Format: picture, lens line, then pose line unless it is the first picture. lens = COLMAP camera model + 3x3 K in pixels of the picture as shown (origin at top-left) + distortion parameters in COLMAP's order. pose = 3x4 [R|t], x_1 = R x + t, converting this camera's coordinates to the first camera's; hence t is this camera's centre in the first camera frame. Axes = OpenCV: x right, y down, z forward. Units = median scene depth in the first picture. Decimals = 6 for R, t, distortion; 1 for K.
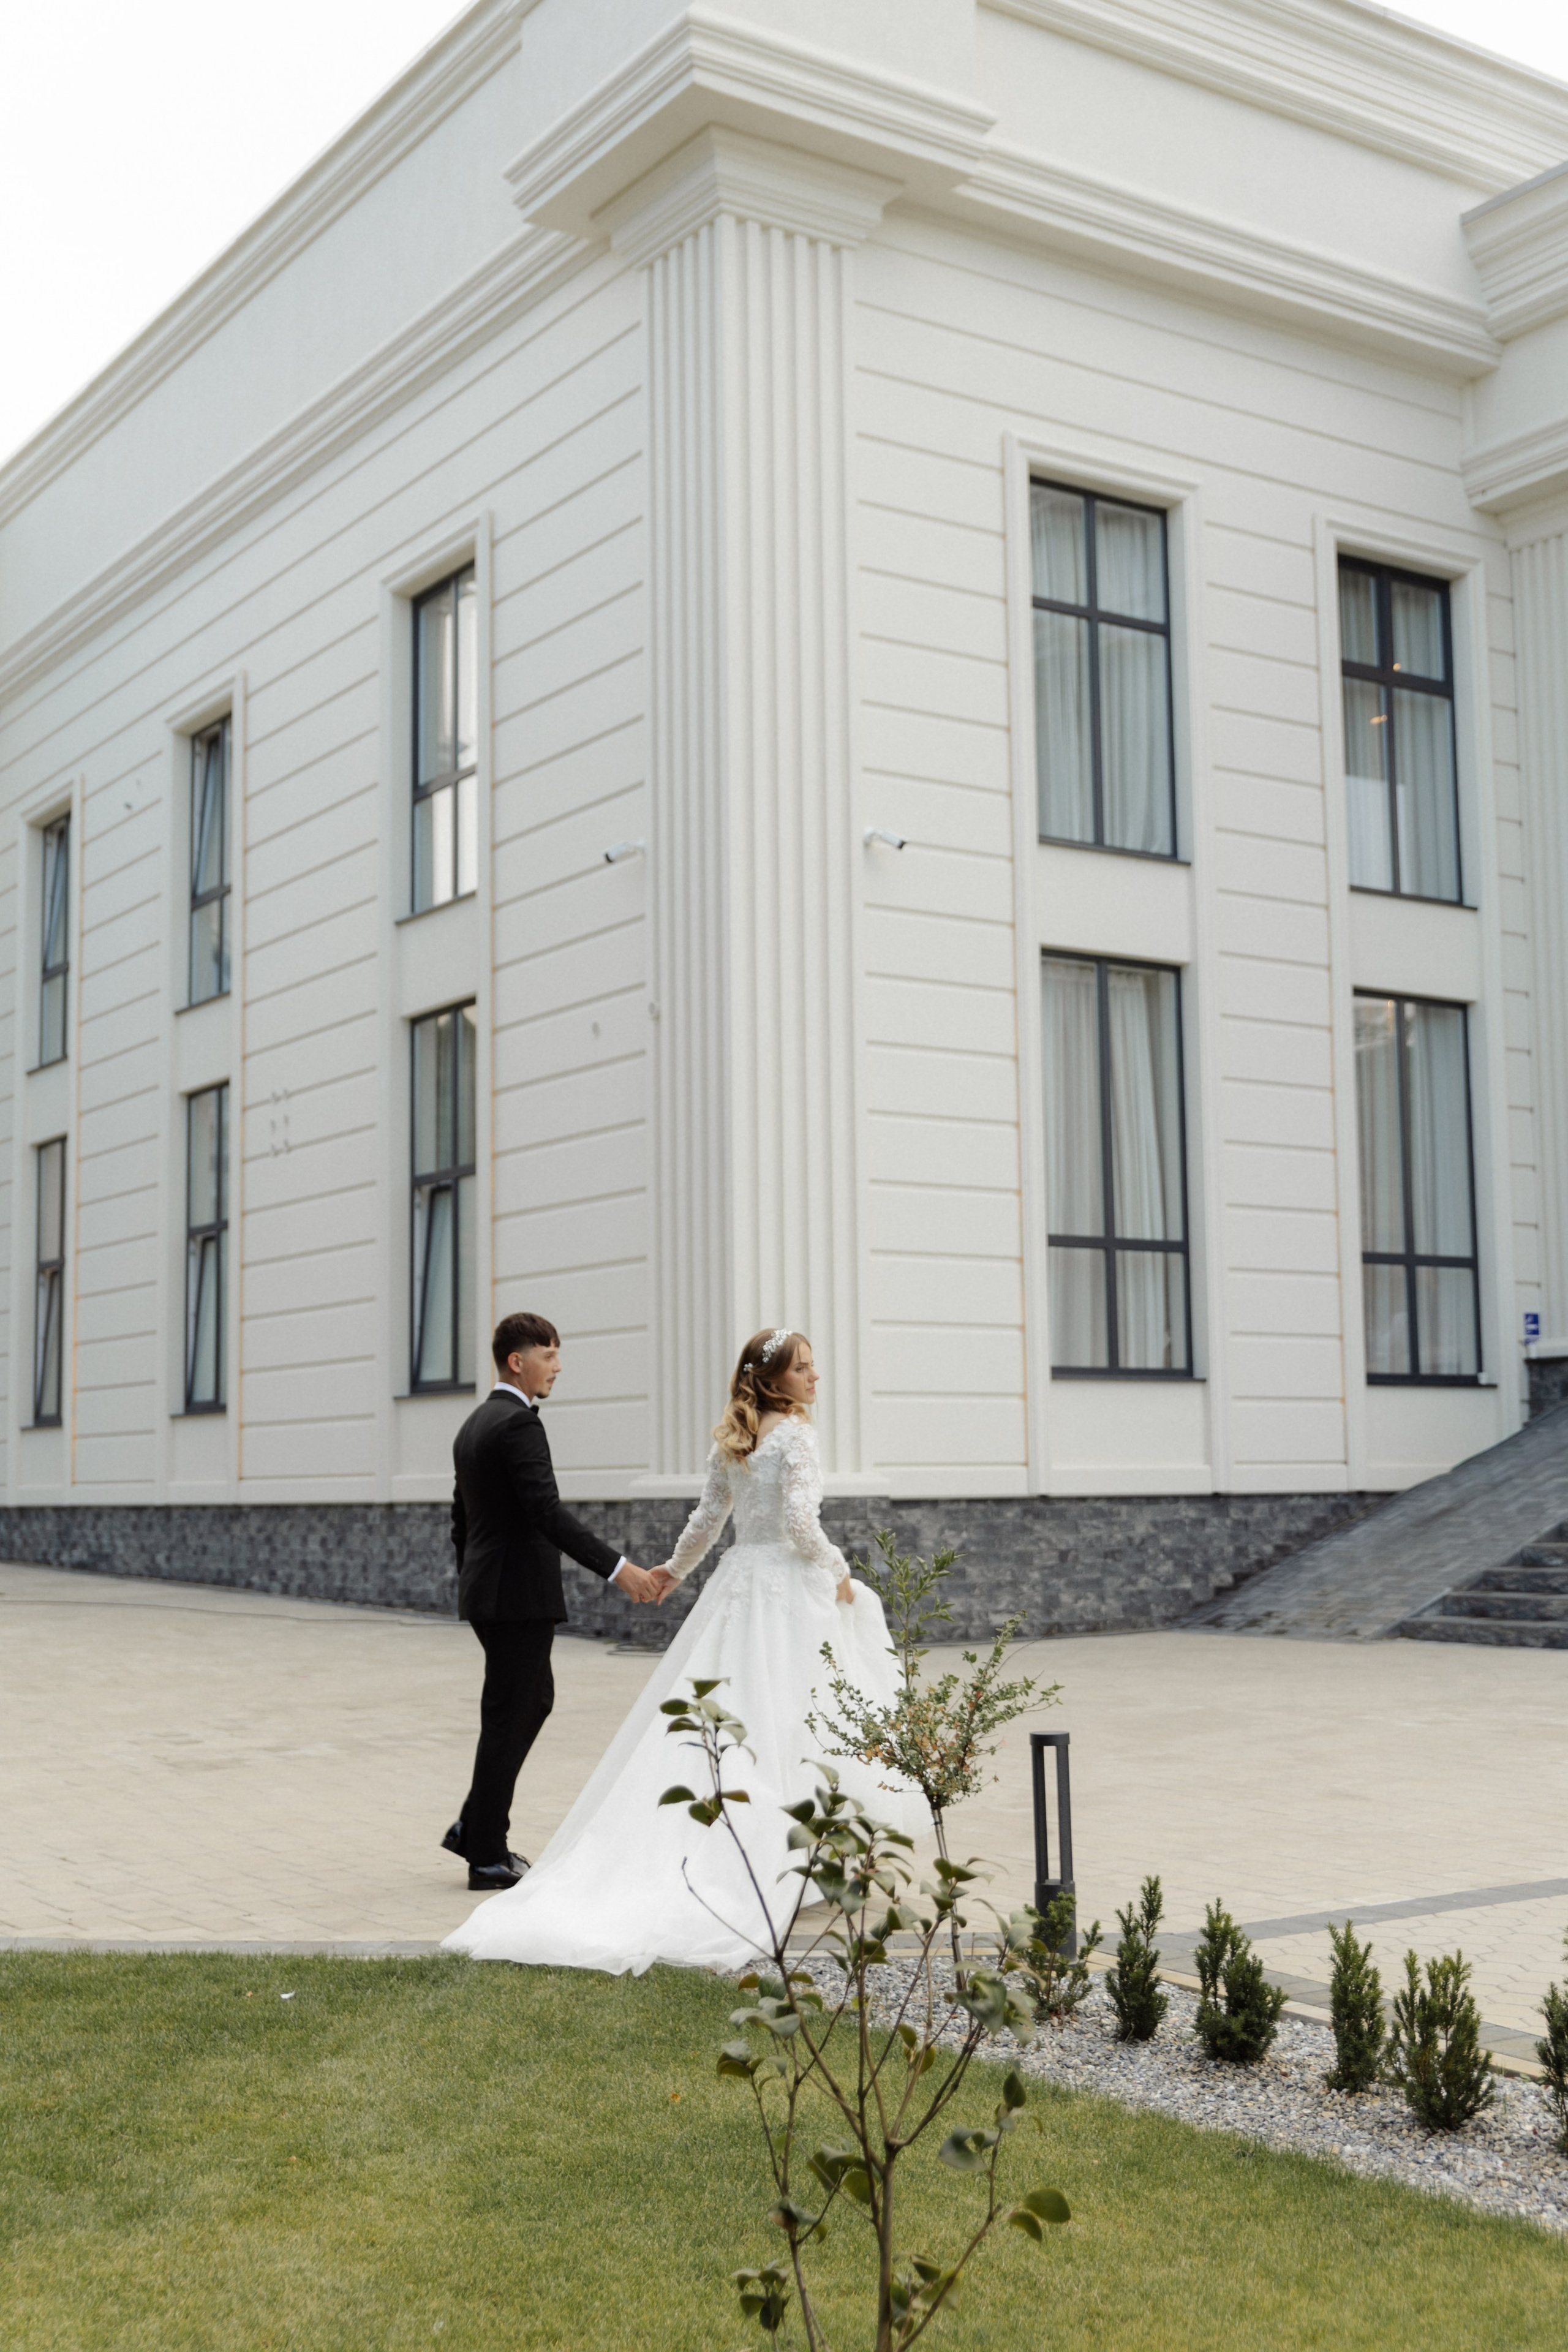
lens RADIAL K [[2674.8, 0, 777.8], [0, 2674.8, 1174.0], [0, 0, 1]] dist [-0.006764, 0.008625]
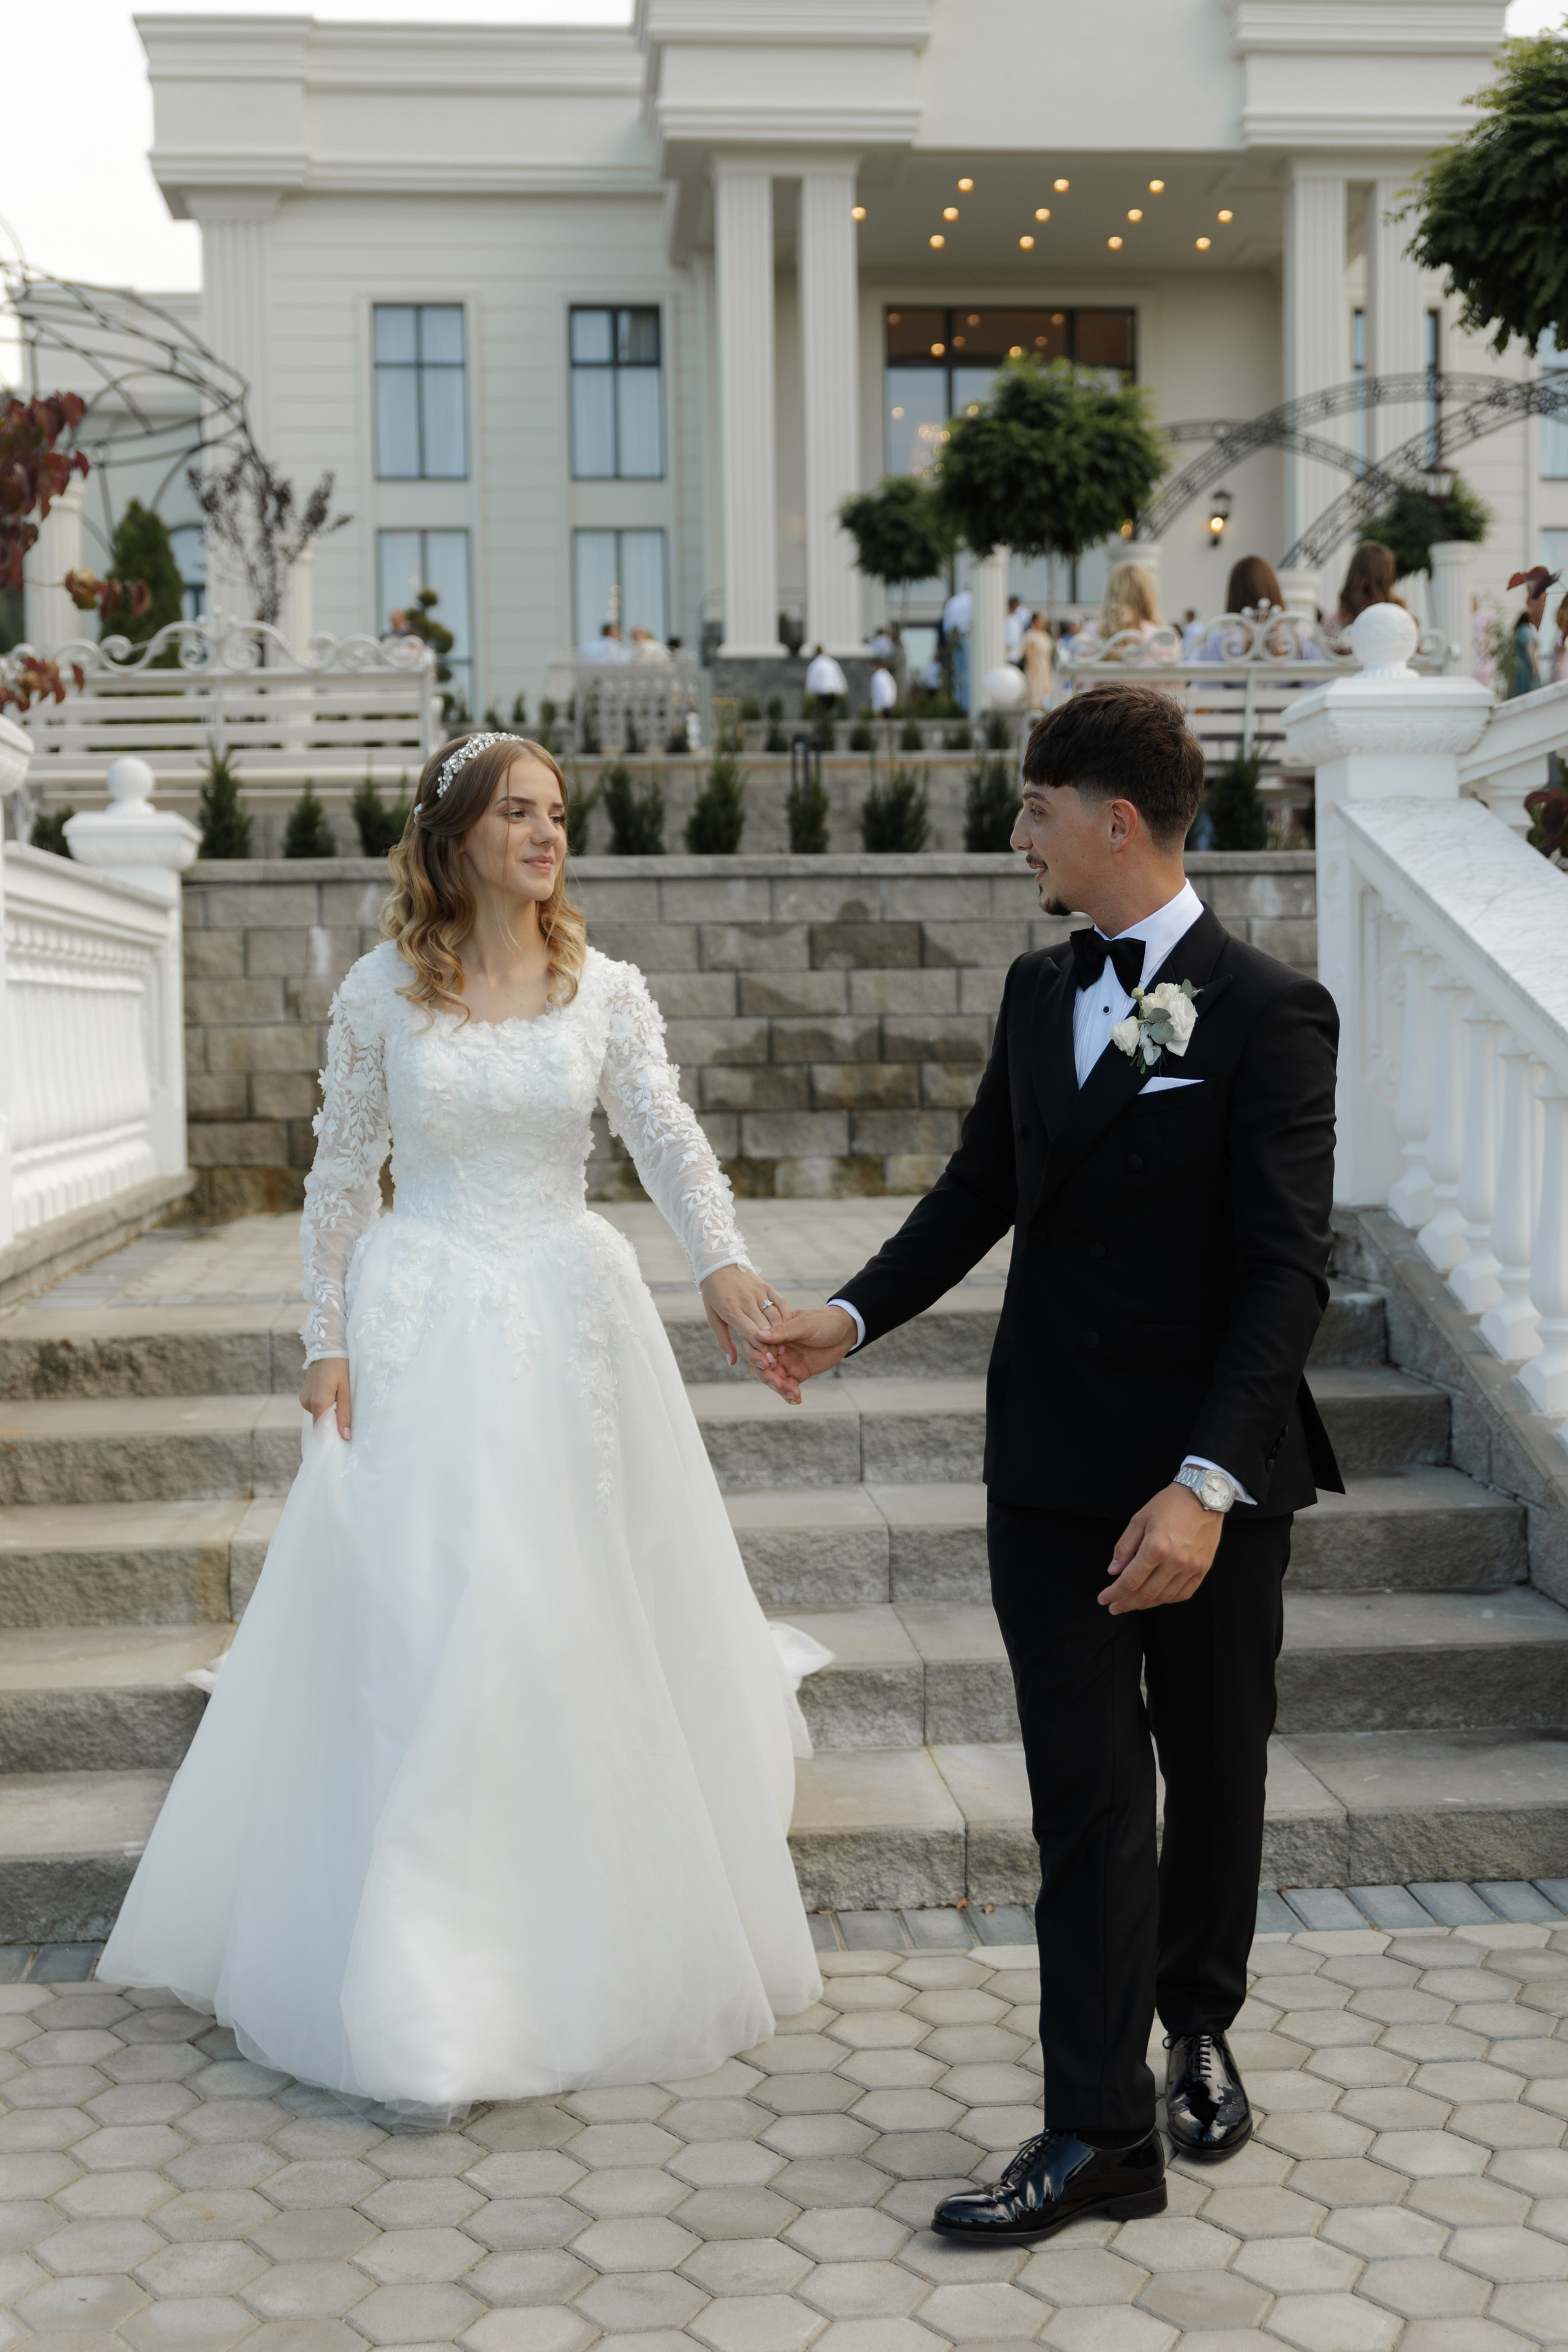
lens RADIAL K [[2911.1, 0, 784.0], [0, 2911.1, 1176.0], [0, 0, 1]] dist [-0.001836, -0.009246]
pose [[0.875128, 0.025283, -0.483230, 1.494424], [0.060200, 0.985187, 0.160567, 0.076693], [0.480131, -0.169607, 0.860644, -0.973652]]
